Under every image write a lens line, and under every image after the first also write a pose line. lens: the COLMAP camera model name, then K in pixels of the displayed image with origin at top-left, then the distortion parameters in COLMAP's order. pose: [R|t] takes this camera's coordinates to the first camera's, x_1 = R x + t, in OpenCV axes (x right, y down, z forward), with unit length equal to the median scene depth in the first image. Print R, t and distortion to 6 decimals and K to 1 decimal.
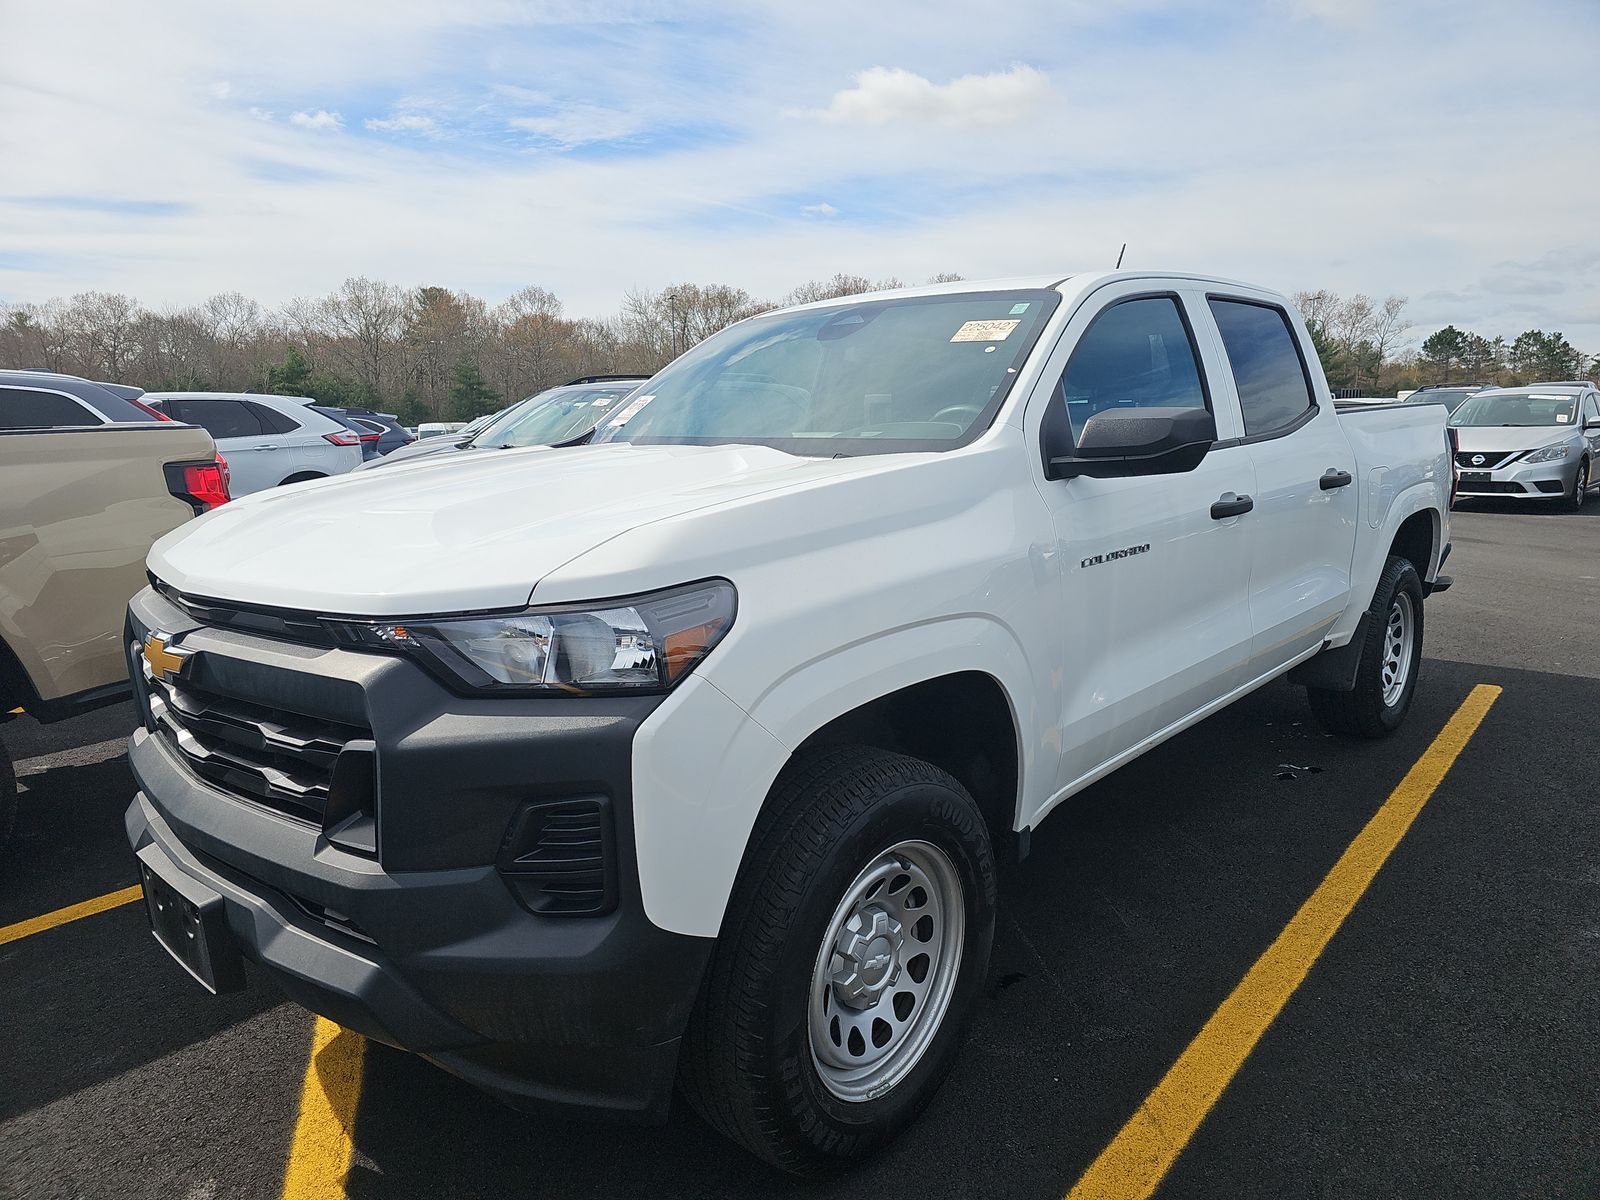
lens RADIAL K [[1071.2, 0, 784.7], [0, 1071.2, 611.1], [0, 0, 1]] dist [0.049232, -0.043002]
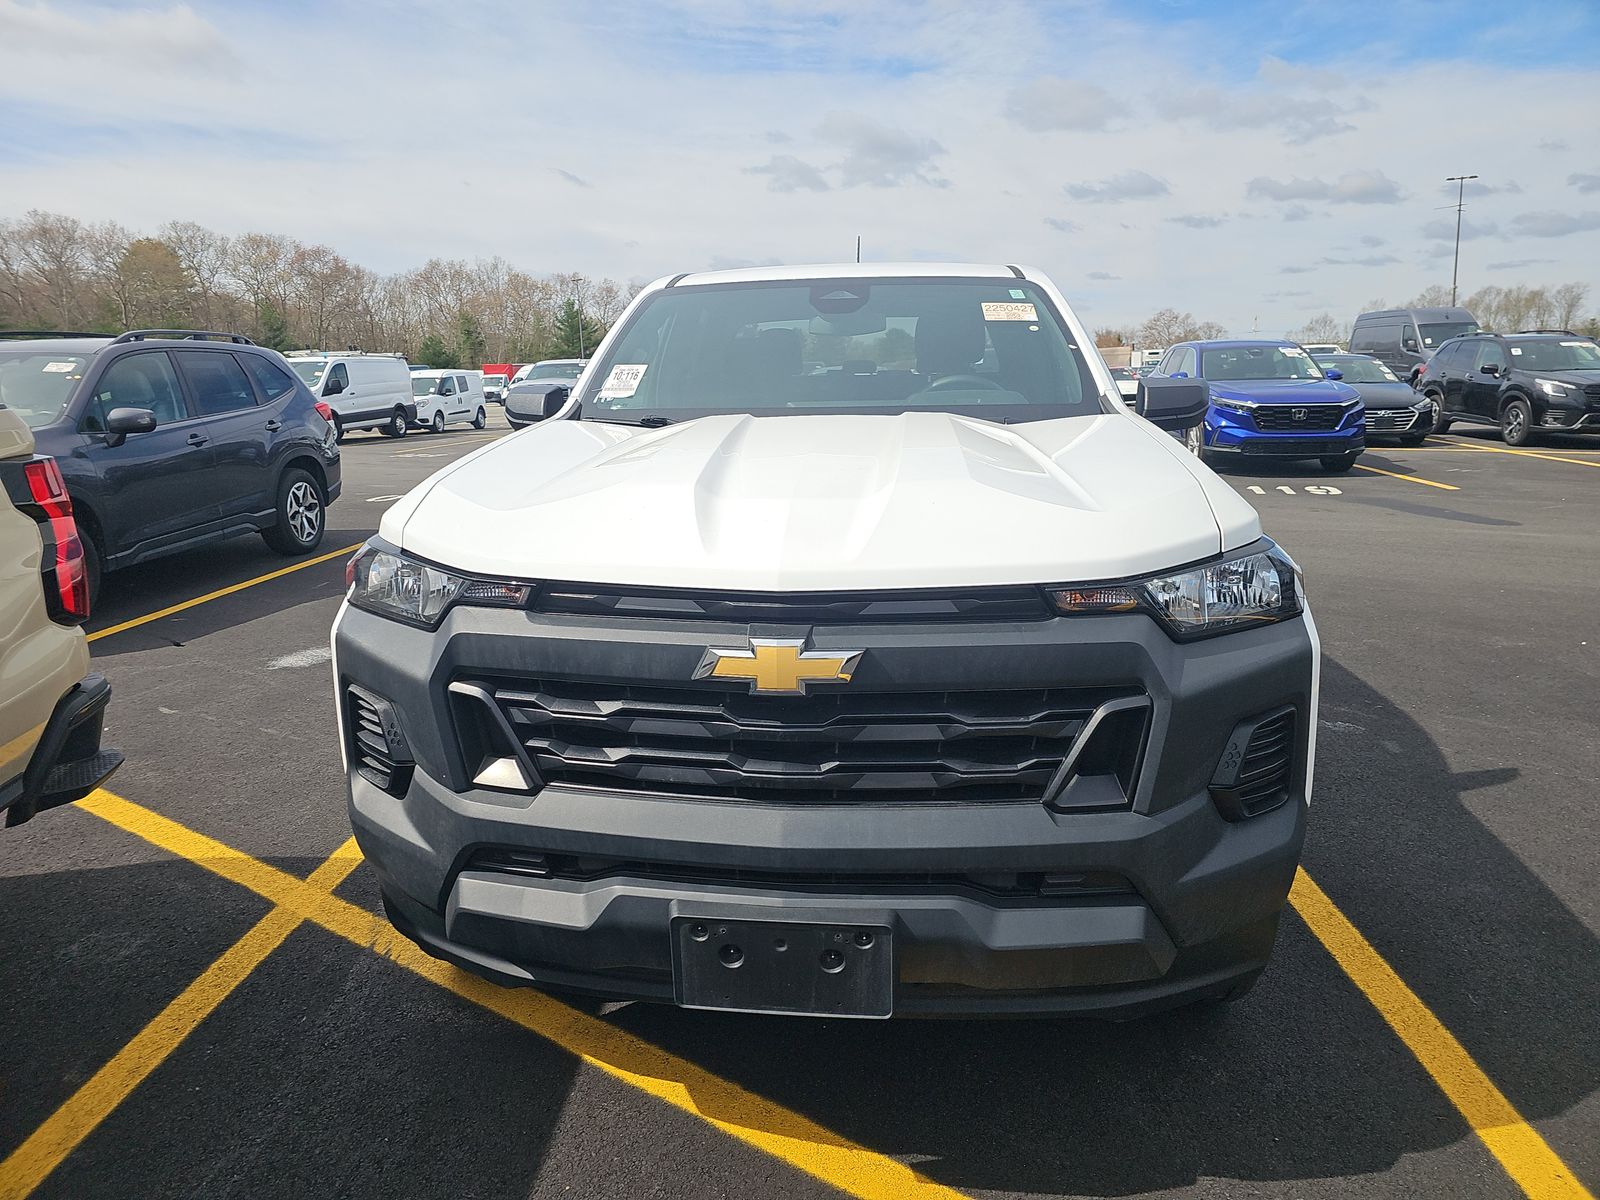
lens RADIAL K [[1071.2, 0, 784.7], [0, 1071.2, 611.1], [0, 0, 1]] dist [0.049232, -0.043002]
pose [[0.792293, -0.125983, 0.596992, -0.244602], [0.110439, 0.991900, 0.062753, -0.012625], [-0.600062, 0.016213, 0.799789, 0.070396]]
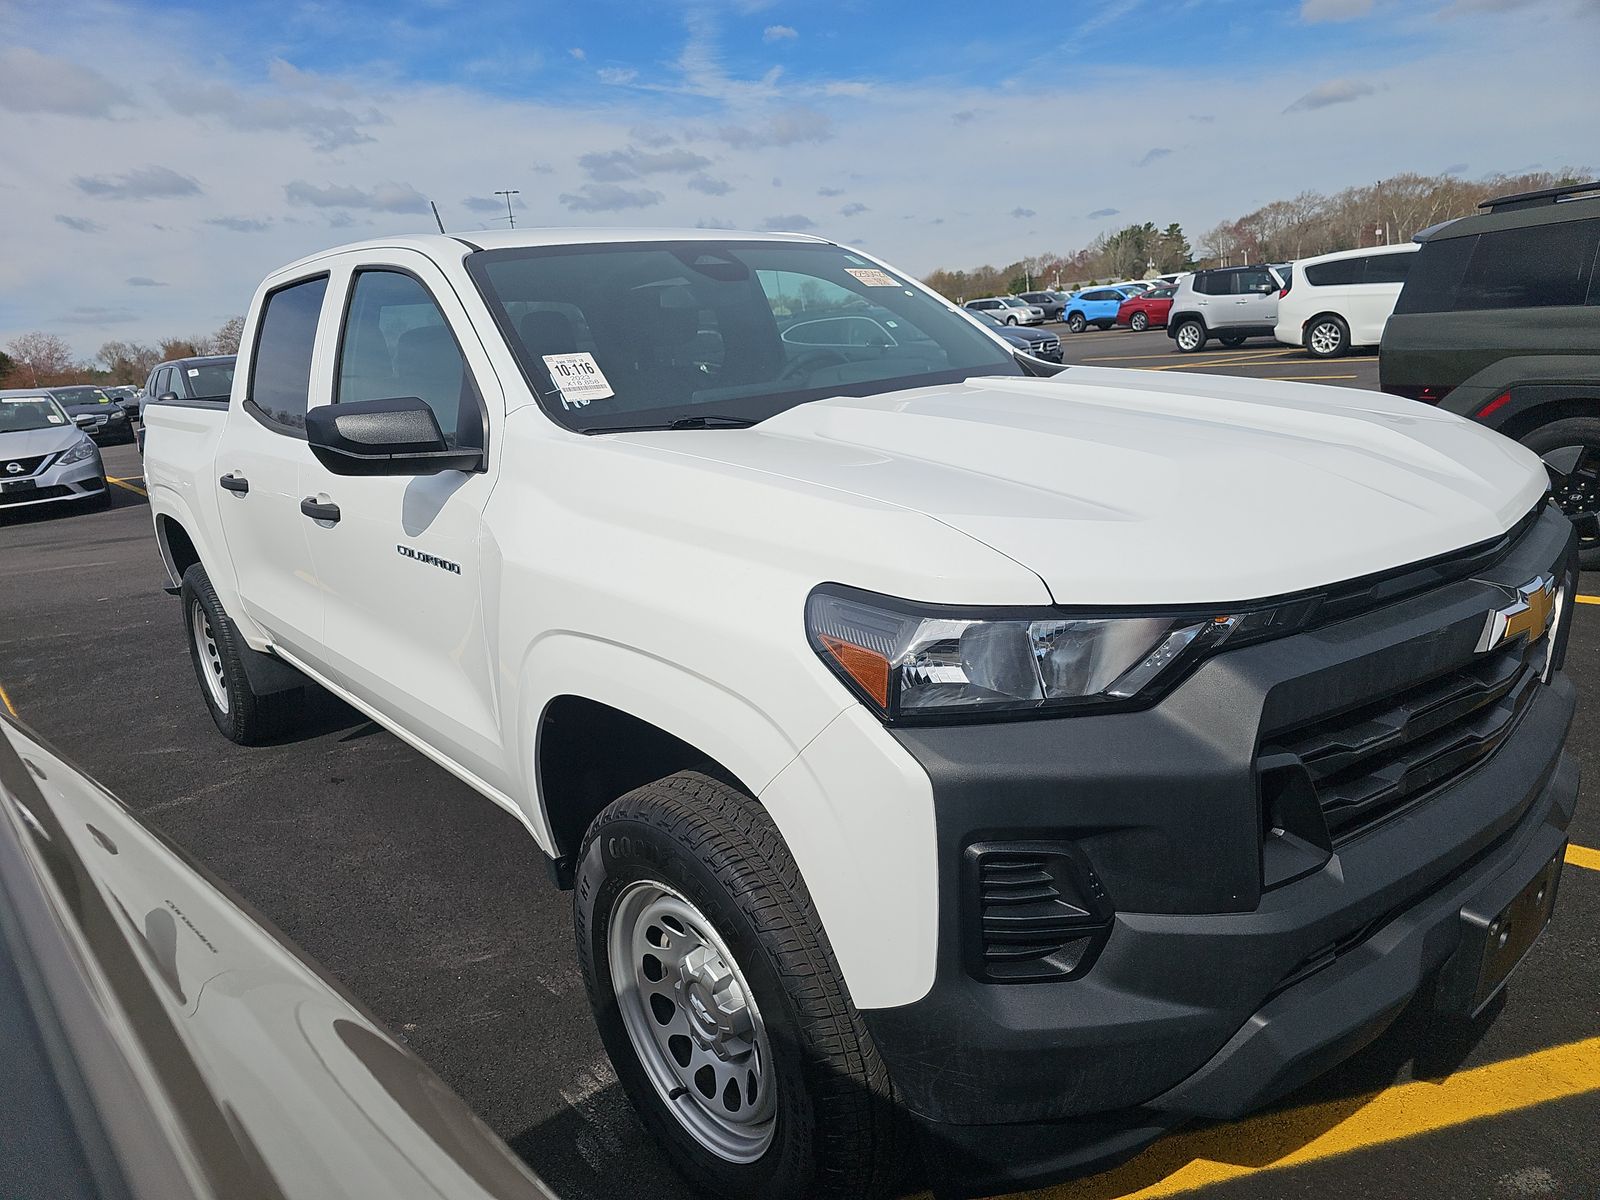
lens RADIAL K [[1071.2, 0, 784.7], [0, 1071.2, 611.1], [0, 0, 1]] dist [0.049232, -0.043002]
pose [[0.100561, -0.241332, 0.965218, -0.320996], [0.259448, 0.942931, 0.208729, -0.061207], [-0.960507, 0.229434, 0.157435, 0.318257]]
